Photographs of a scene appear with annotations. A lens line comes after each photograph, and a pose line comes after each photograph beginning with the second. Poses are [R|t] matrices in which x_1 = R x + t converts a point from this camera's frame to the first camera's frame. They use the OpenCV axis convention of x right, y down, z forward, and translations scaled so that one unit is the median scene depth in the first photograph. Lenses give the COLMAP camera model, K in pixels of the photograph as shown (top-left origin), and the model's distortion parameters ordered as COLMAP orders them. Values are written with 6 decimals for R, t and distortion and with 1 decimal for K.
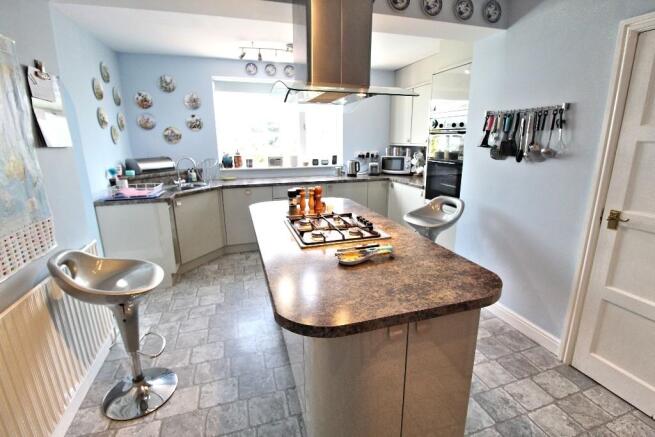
lens RADIAL K [[304.2, 0, 327.5], [0, 304.2, 218.5], [0, 0, 1]] dist [-0.001540, -0.000593]
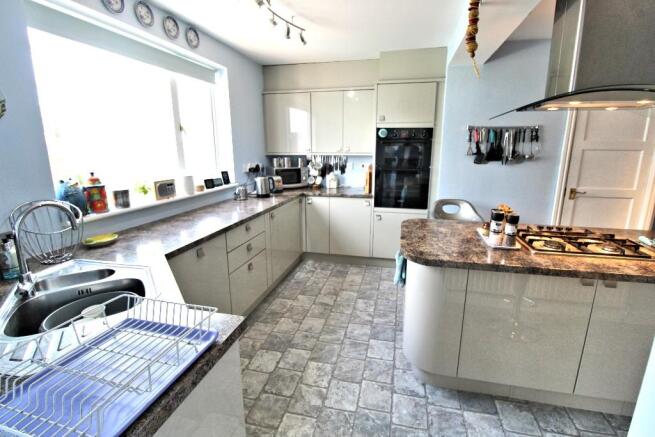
lens RADIAL K [[309.6, 0, 327.5], [0, 309.6, 218.5], [0, 0, 1]] dist [0.002310, 0.000393]
pose [[0.502195, -0.191810, 0.843214, -0.623625], [0.217163, 0.971816, 0.091728, -0.156859], [-0.837043, 0.137049, 0.529695, 0.599501]]
